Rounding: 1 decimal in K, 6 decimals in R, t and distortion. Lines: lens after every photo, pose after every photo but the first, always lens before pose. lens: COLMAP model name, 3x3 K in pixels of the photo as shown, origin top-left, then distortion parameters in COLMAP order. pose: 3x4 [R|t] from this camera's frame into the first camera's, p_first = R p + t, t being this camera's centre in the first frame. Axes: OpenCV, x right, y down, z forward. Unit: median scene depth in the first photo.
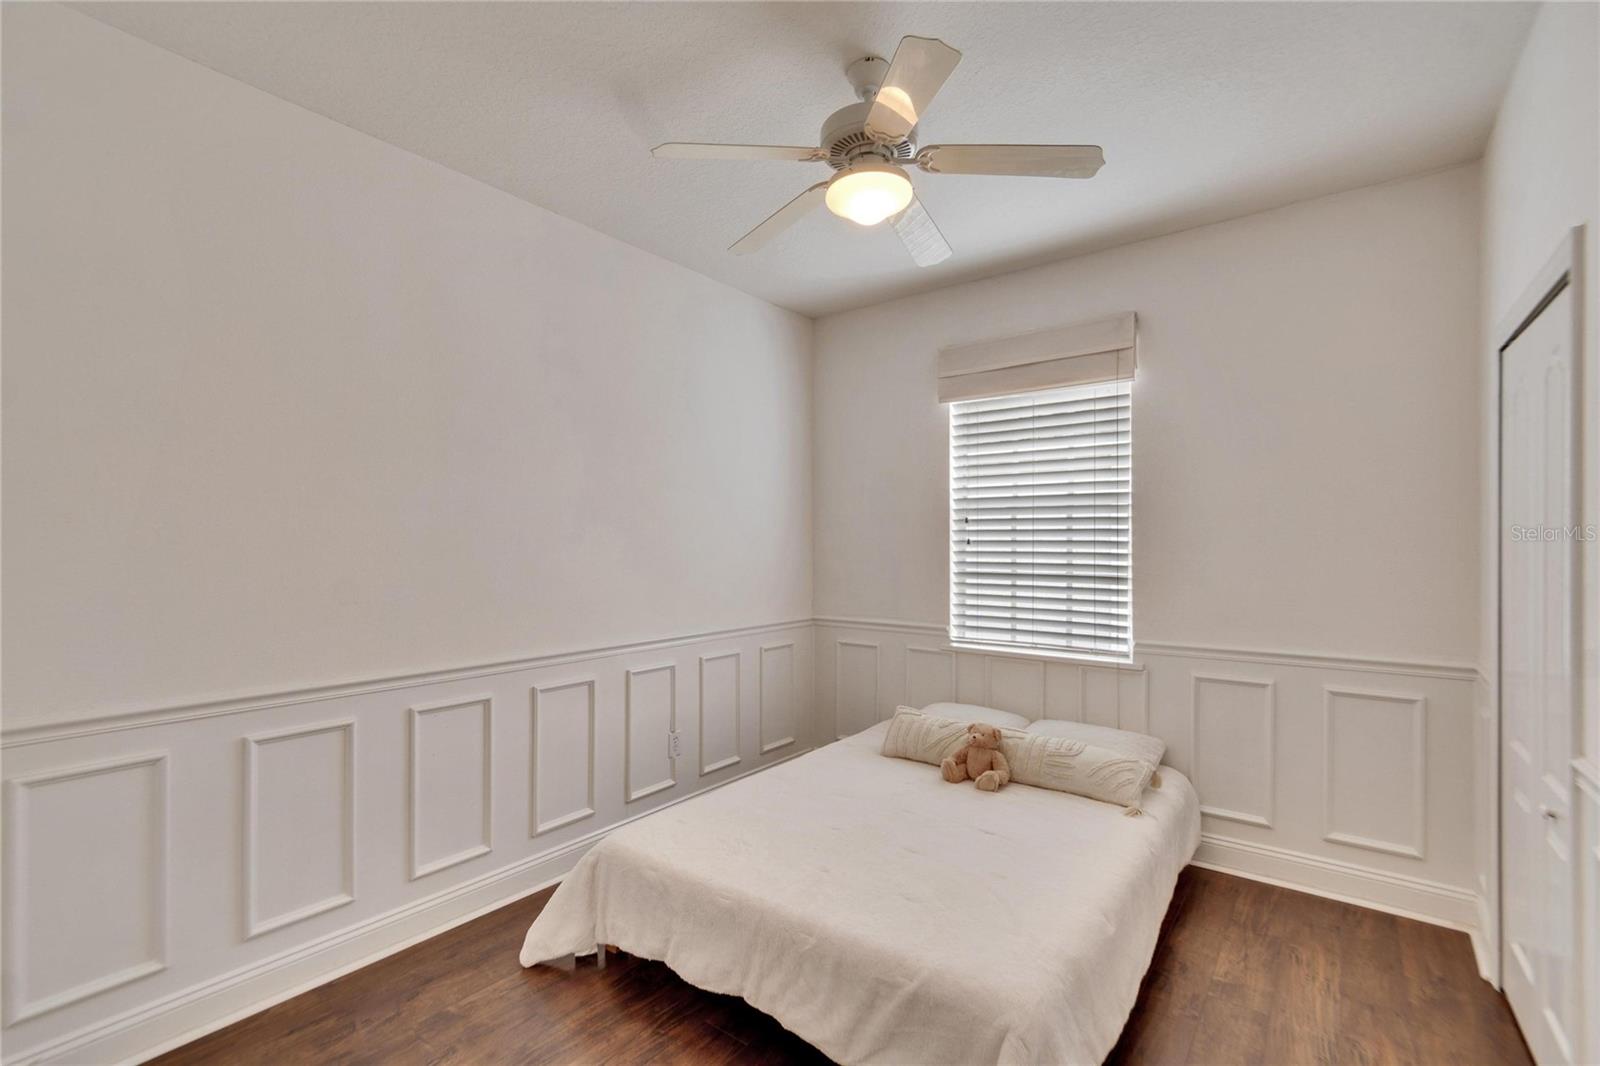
lens RADIAL K [[693.9, 0, 797.7], [0, 693.9, 539.0], [0, 0, 1]] dist [0.002213, 0.000378]
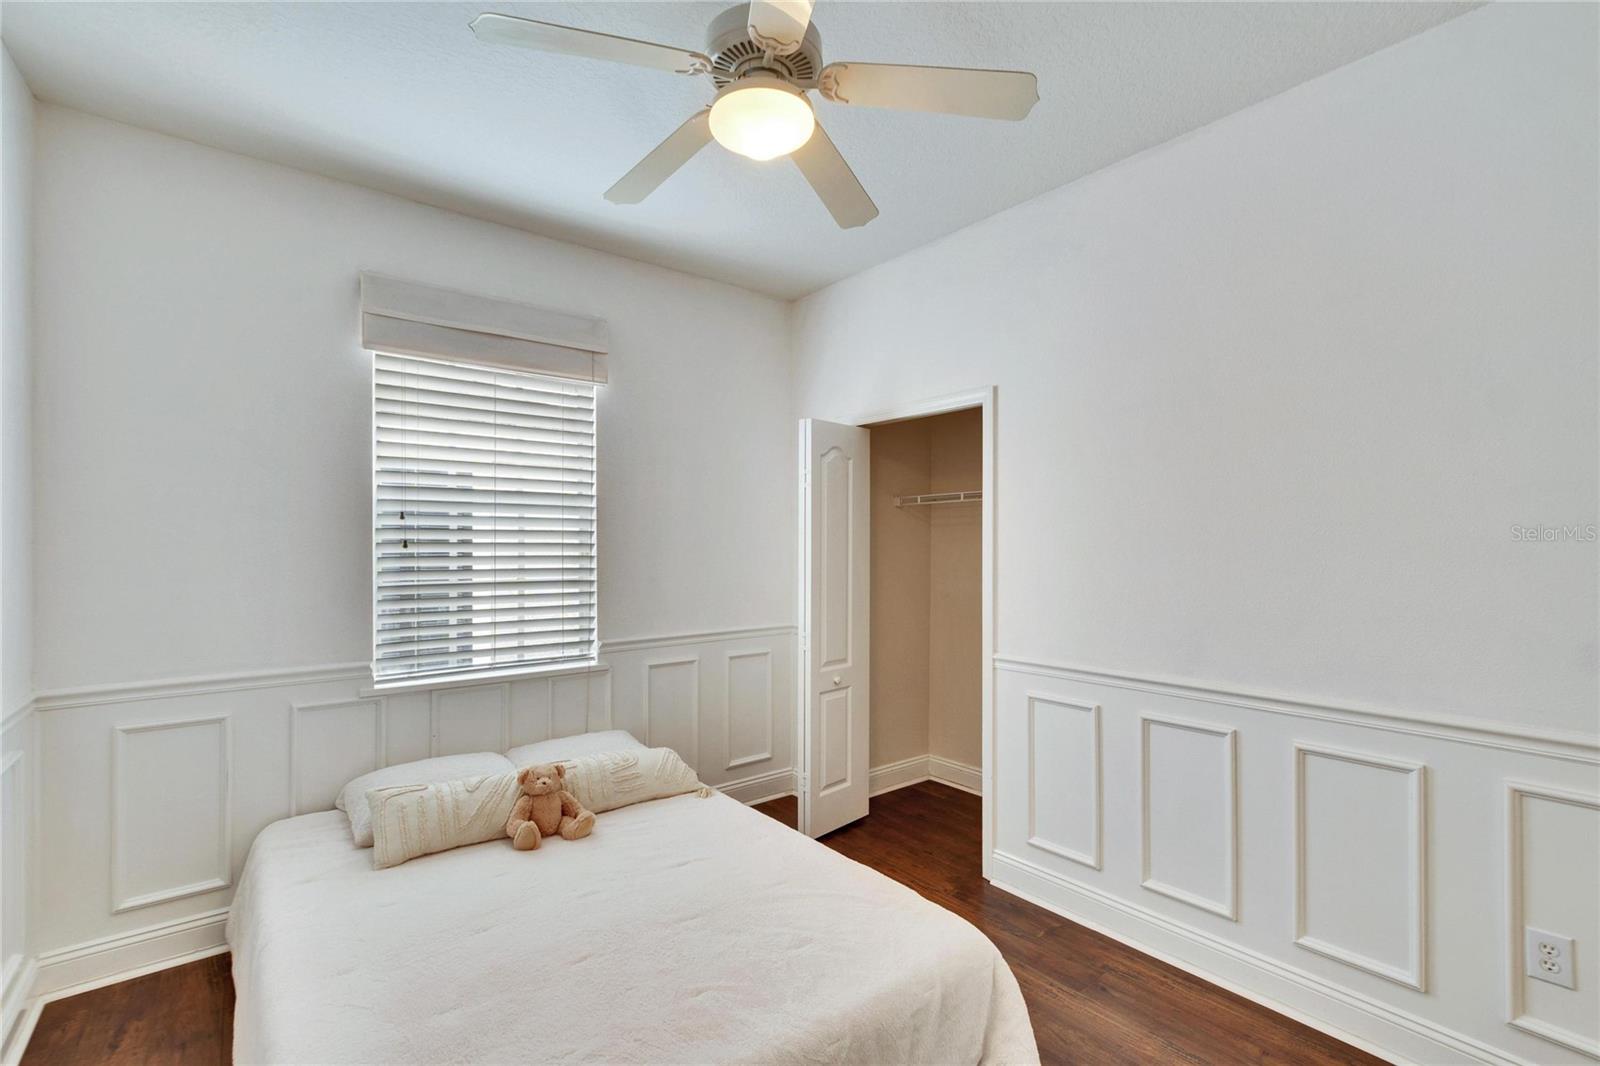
lens RADIAL K [[693.9, 0, 797.7], [0, 693.9, 539.1], [0, 0, 1]] dist [0.002213, 0.000378]
pose [[0.249935, 0.009400, 0.968217, -0.426168], [-0.006410, 0.999947, -0.008054, 0.002728], [-0.968241, -0.004193, 0.249982, 0.466579]]
